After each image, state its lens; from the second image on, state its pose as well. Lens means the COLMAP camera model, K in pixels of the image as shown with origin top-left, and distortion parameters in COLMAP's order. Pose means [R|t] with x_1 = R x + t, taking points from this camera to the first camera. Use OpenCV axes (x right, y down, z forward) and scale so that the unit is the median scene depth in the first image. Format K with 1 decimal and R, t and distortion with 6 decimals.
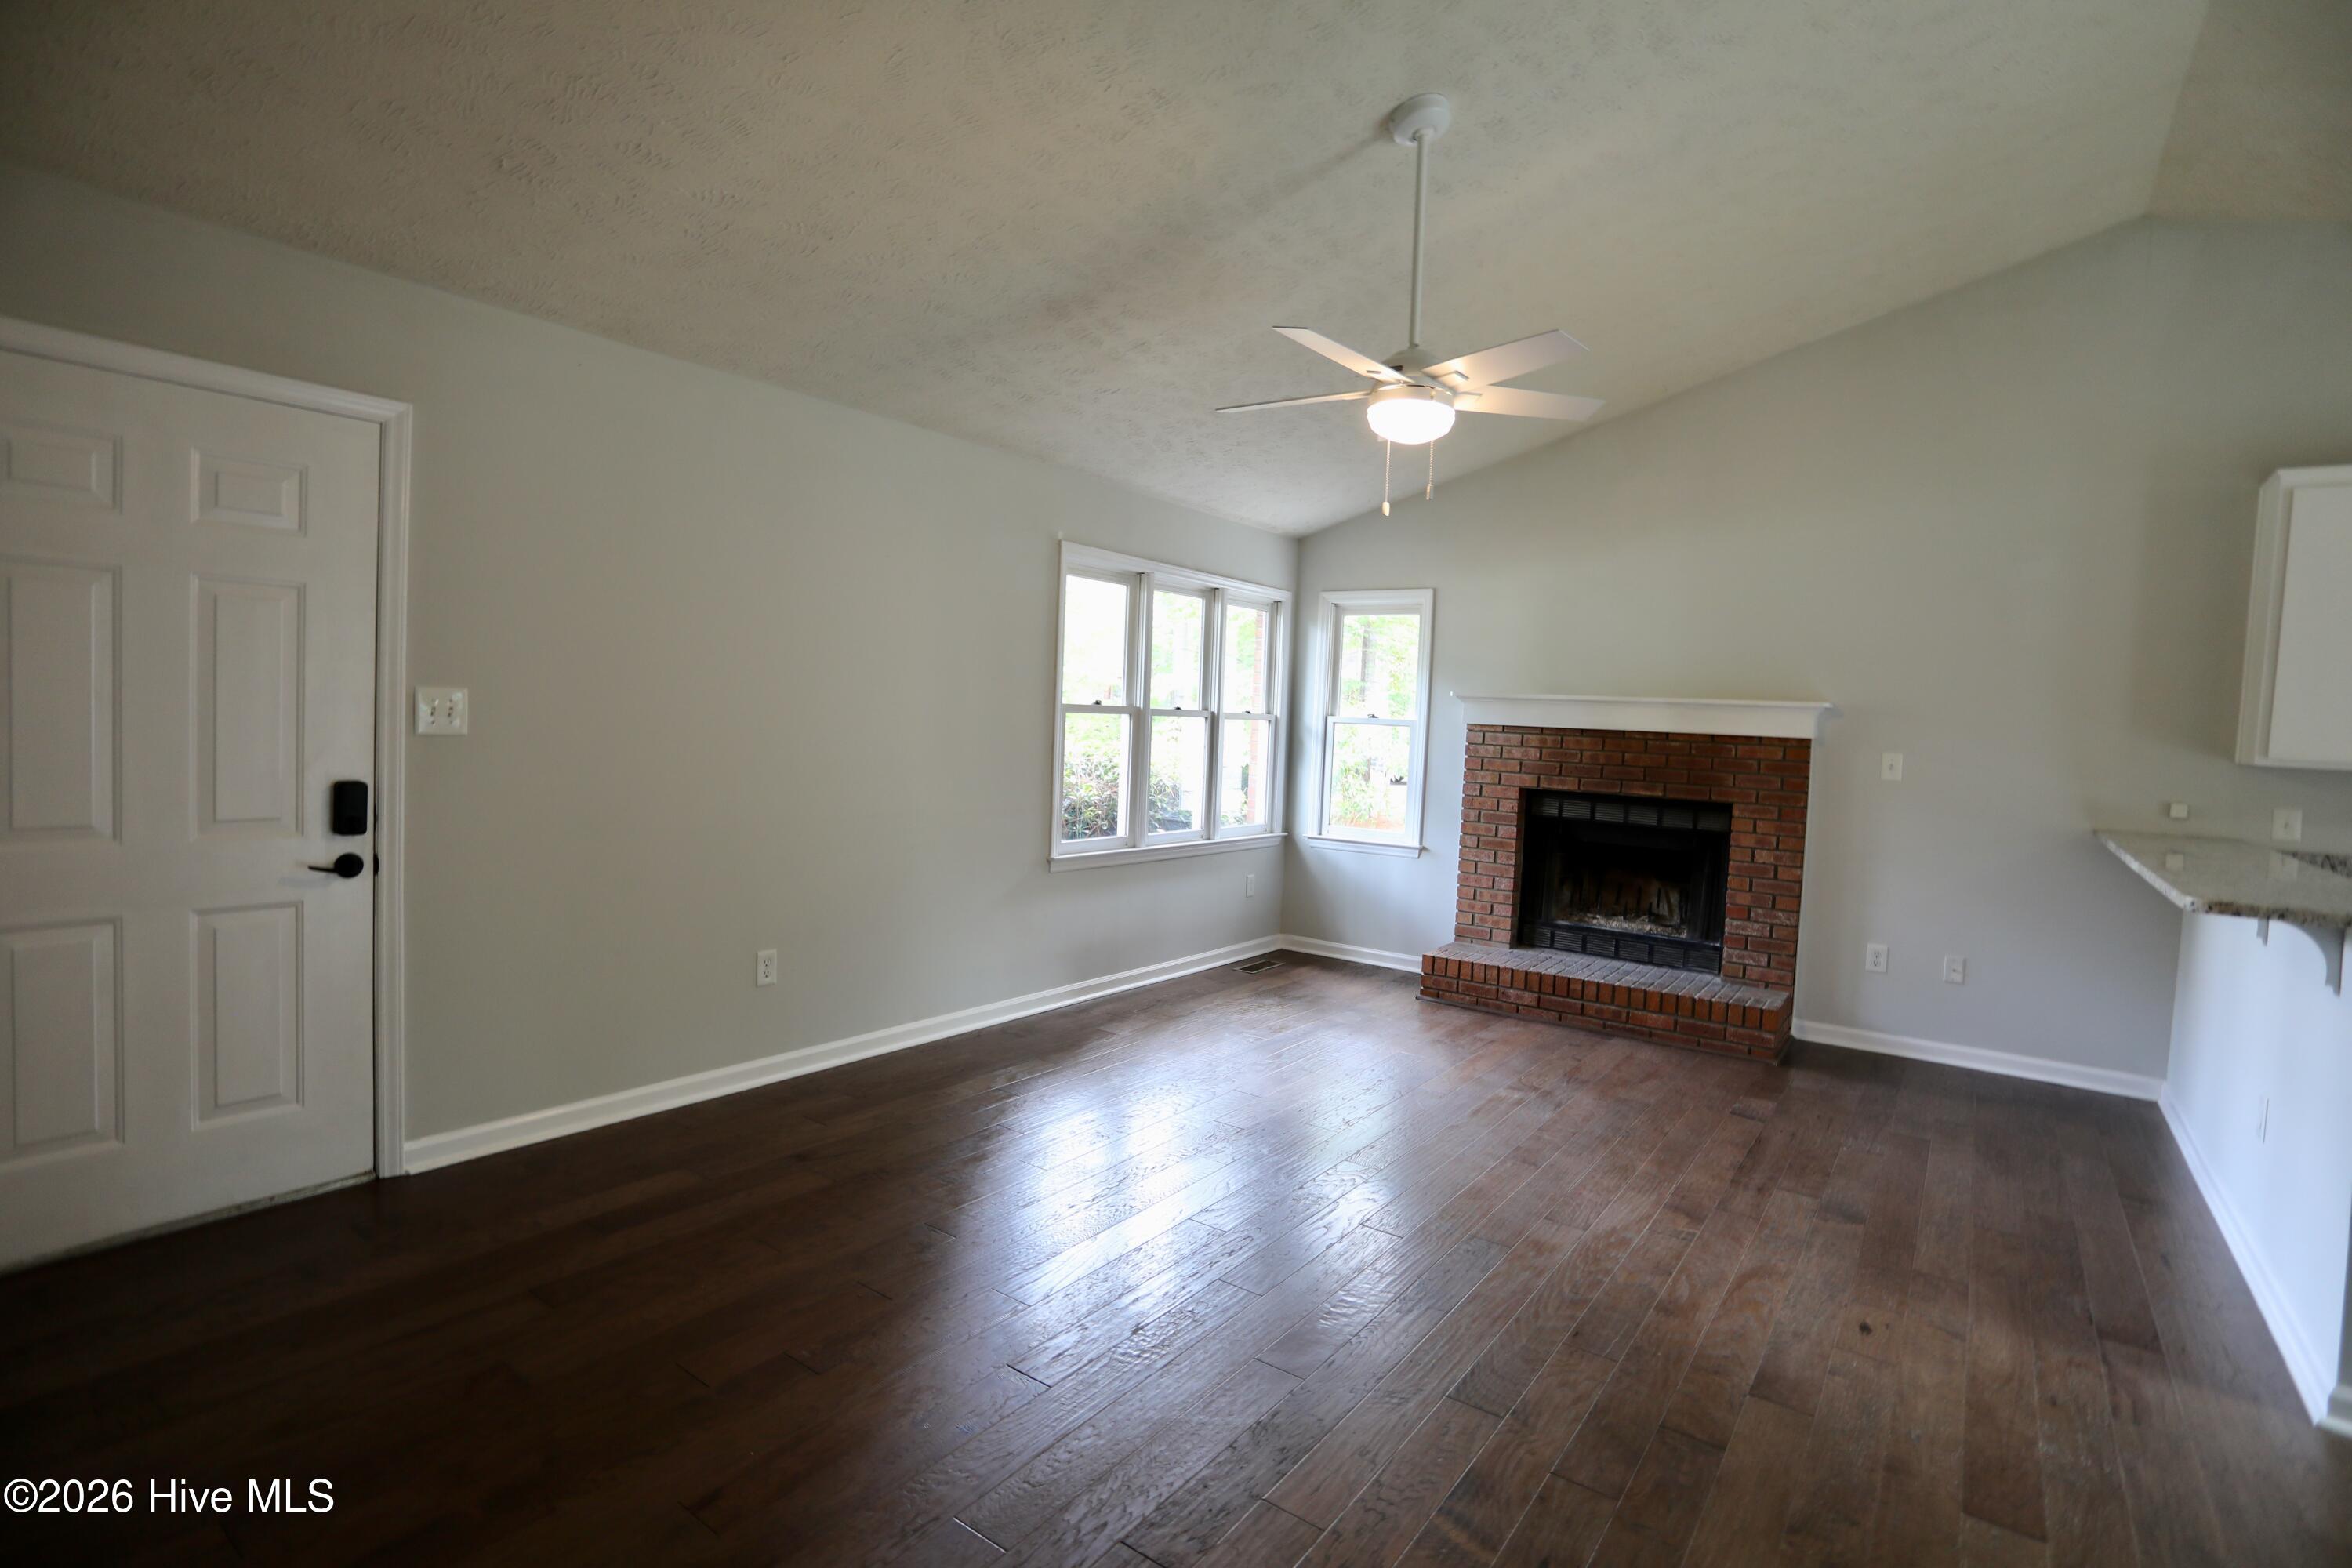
lens RADIAL K [[1143.8, 0, 1173.0], [0, 1143.8, 768.9], [0, 0, 1]] dist [-0.079849, 0.036541]
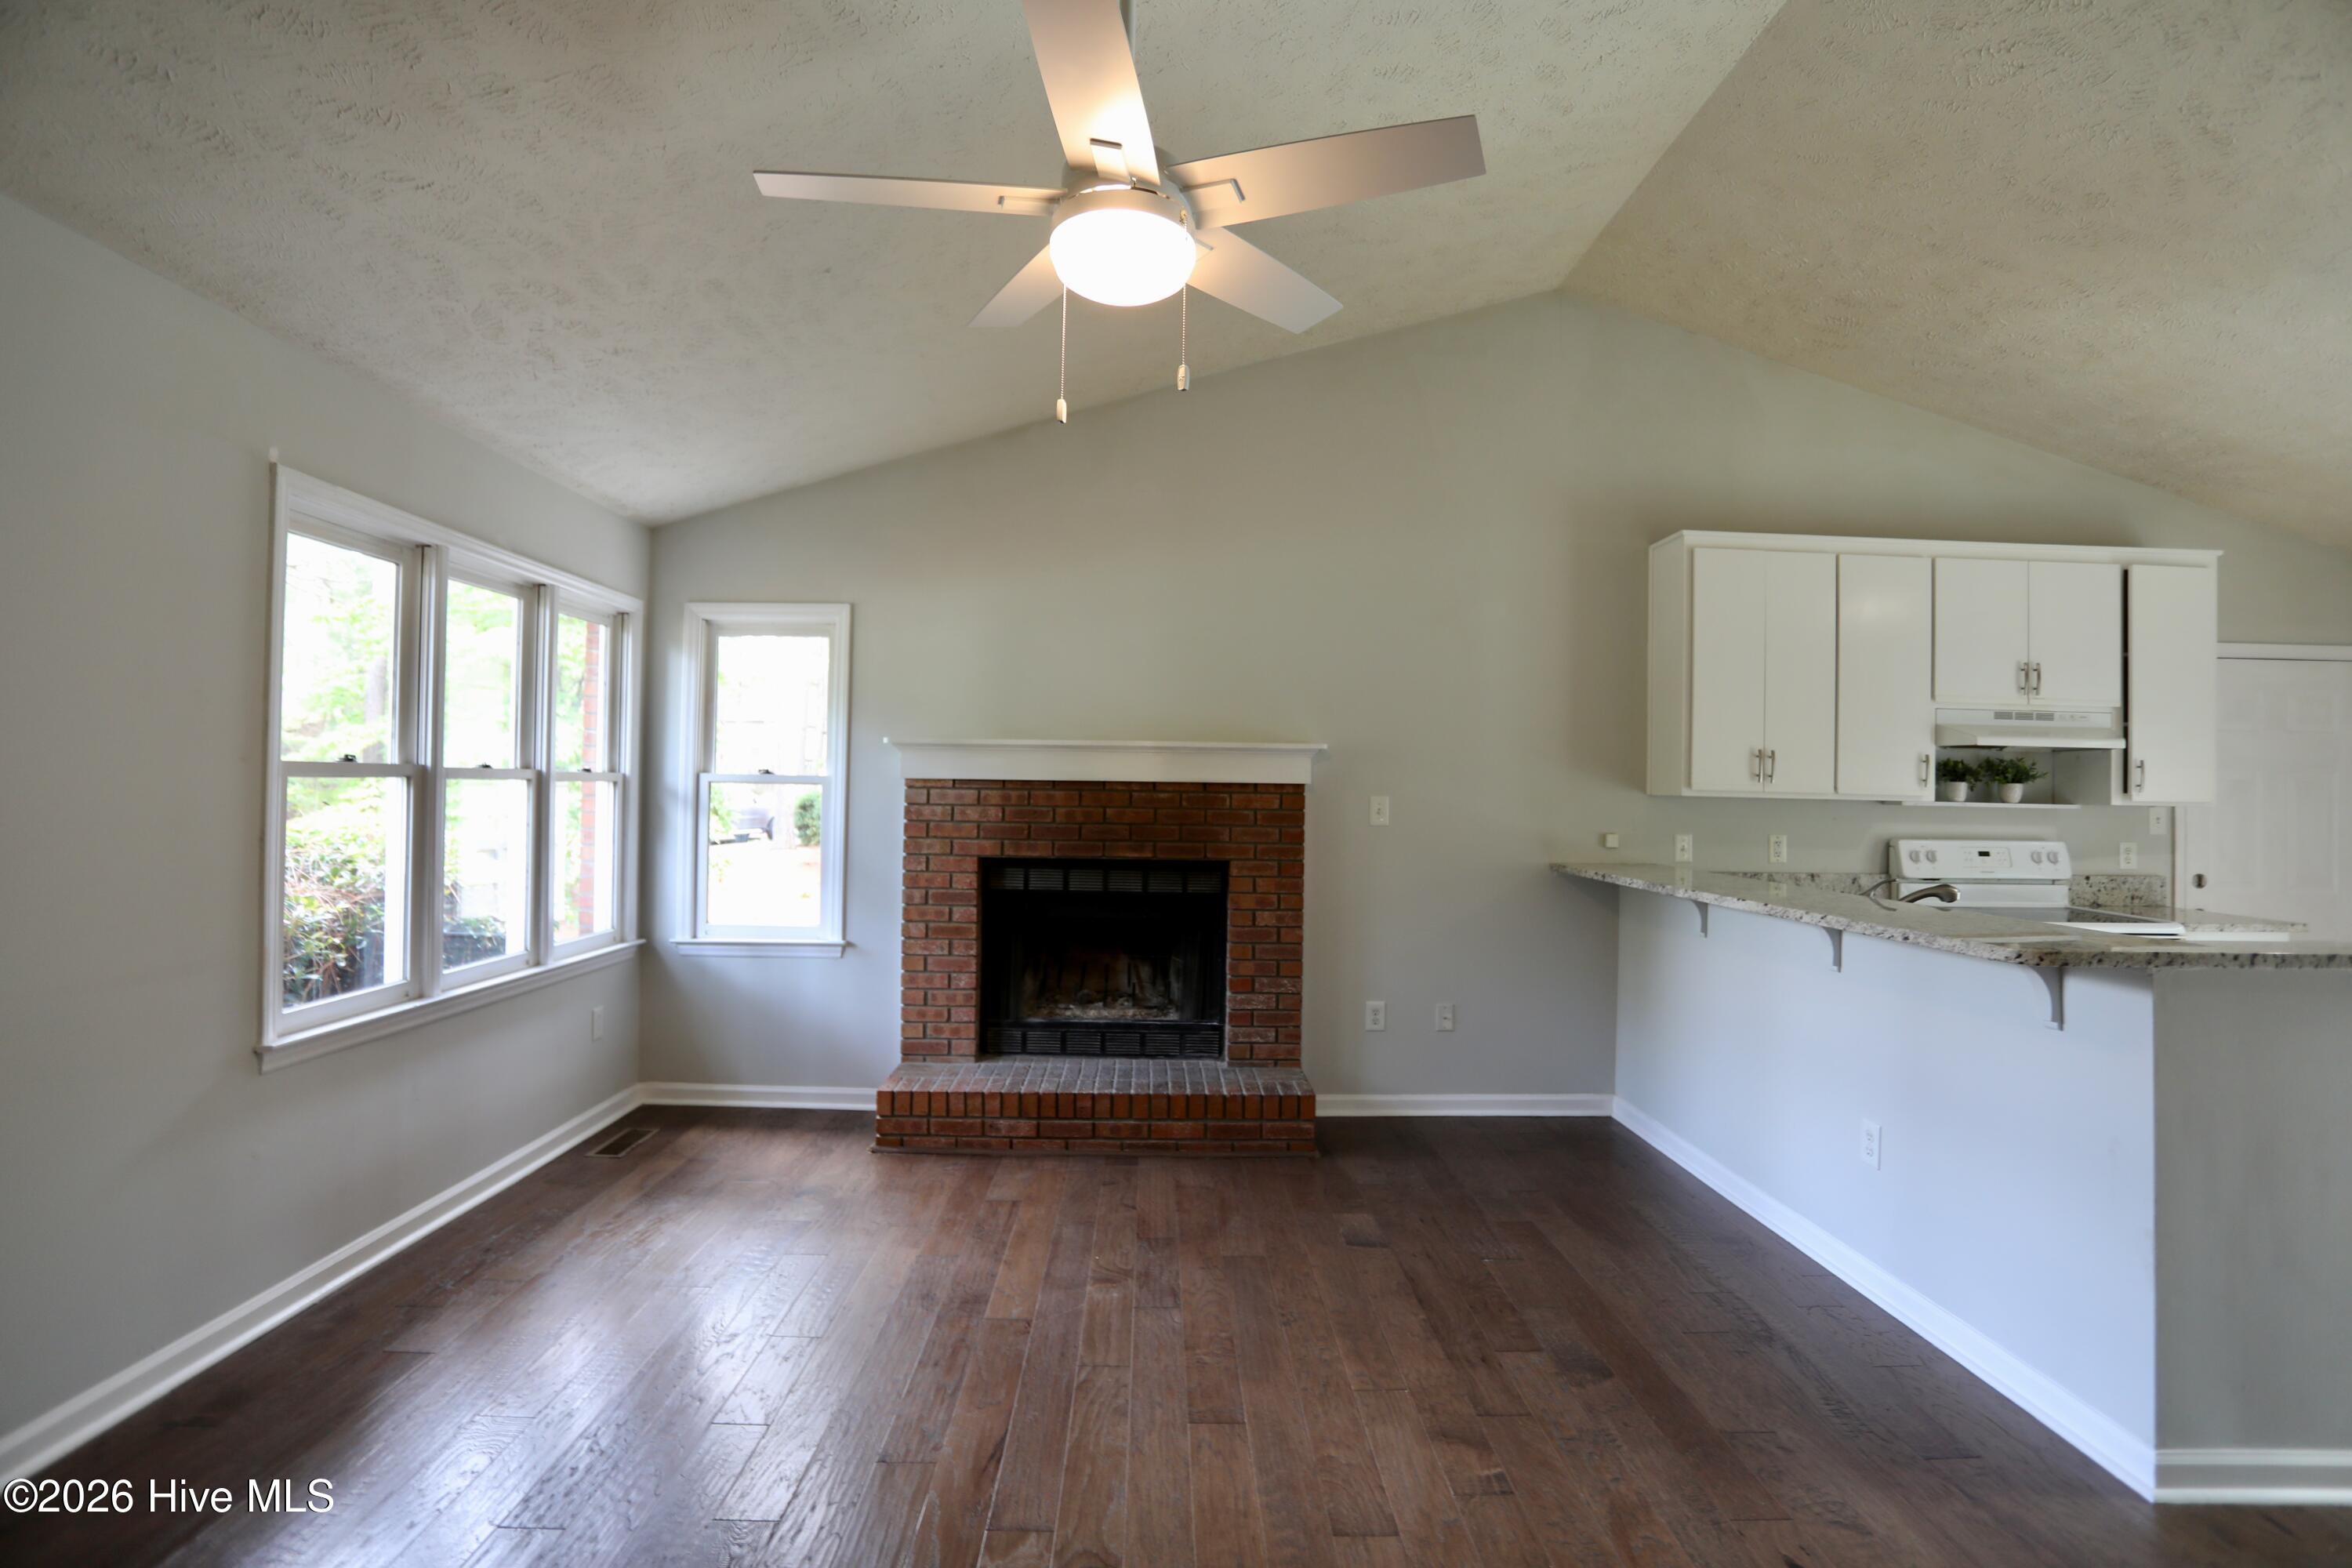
lens RADIAL K [[1143.8, 0, 1173.0], [0, 1143.8, 768.9], [0, 0, 1]] dist [-0.079849, 0.036541]
pose [[0.796698, -0.020630, 0.604026, -0.068634], [0.048504, 0.998376, -0.029876, -0.015170], [-0.602429, 0.053100, 0.796404, 0.291944]]
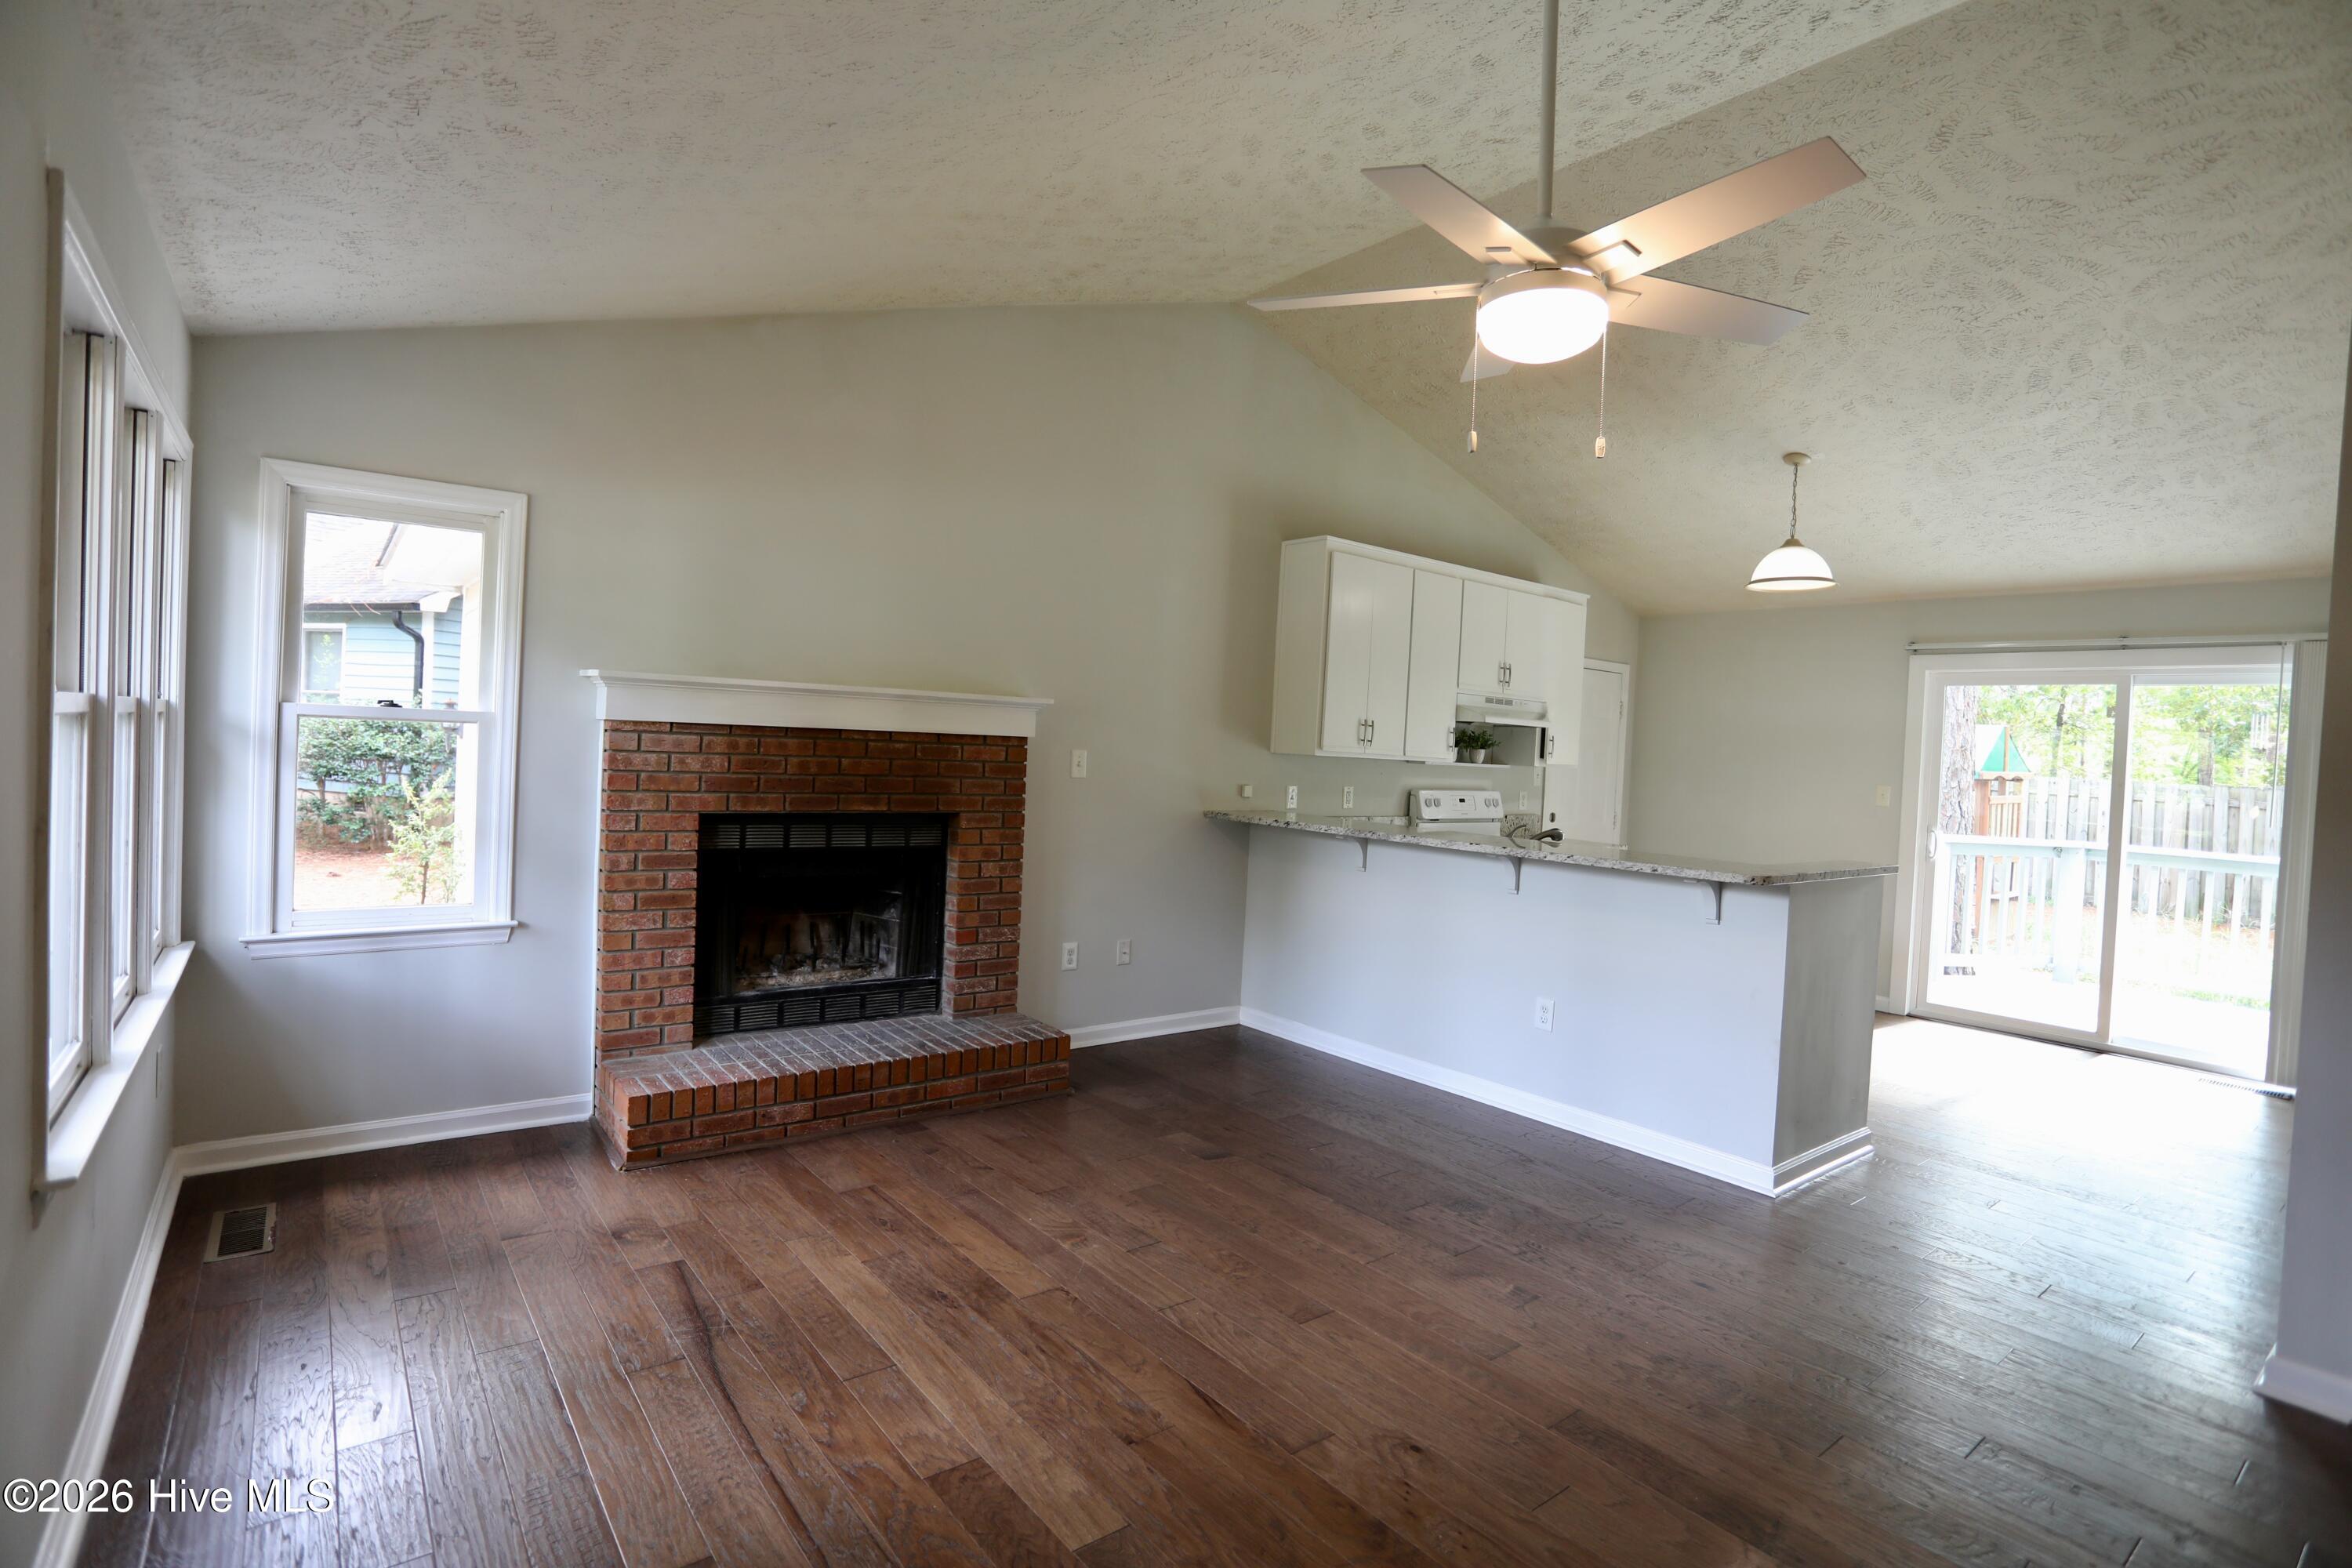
lens RADIAL K [[1143.8, 0, 1173.0], [0, 1143.8, 768.9], [0, 0, 1]] dist [-0.079849, 0.036541]
pose [[0.272014, -0.055035, 0.960718, -0.279436], [0.011361, 0.998477, 0.053982, -0.045413], [-0.962226, -0.003770, 0.272225, 0.561560]]
